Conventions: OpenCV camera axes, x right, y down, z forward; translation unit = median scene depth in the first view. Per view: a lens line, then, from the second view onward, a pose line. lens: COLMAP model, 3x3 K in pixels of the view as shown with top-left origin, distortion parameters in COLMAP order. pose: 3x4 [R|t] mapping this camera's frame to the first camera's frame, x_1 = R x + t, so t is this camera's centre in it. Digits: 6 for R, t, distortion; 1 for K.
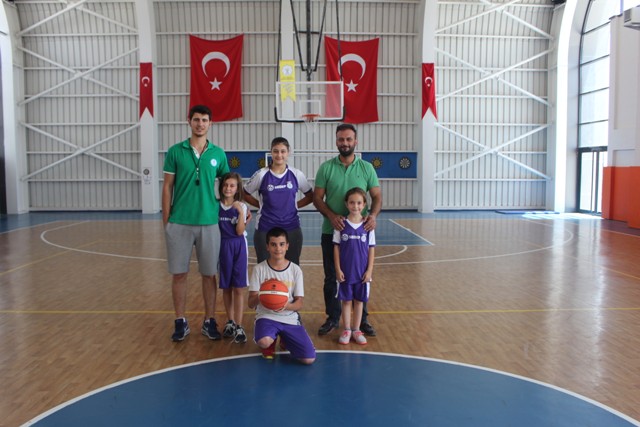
lens RADIAL K [[558.4, 0, 320.0], [0, 558.4, 213.5], [0, 0, 1]] dist [-0.158876, 0.143821]
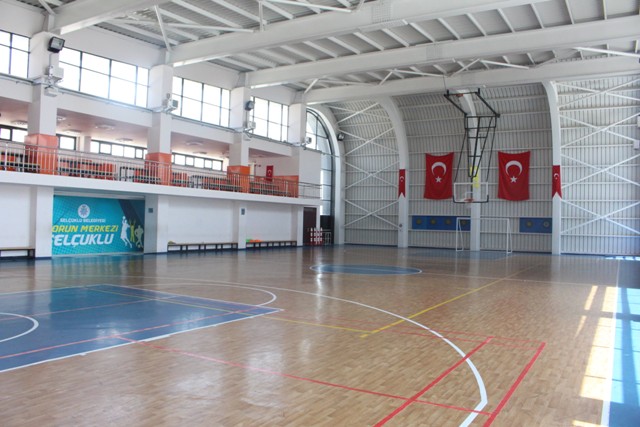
lens RADIAL K [[523.3, 0, 320.0], [0, 523.3, 213.5], [0, 0, 1]] dist [-0.162064, 0.135911]
pose [[0.842725, 0.013274, -0.538181, 0.414812], [-0.068616, 0.994191, -0.082924, 0.051622], [0.533954, 0.106810, 0.838740, -0.665355]]
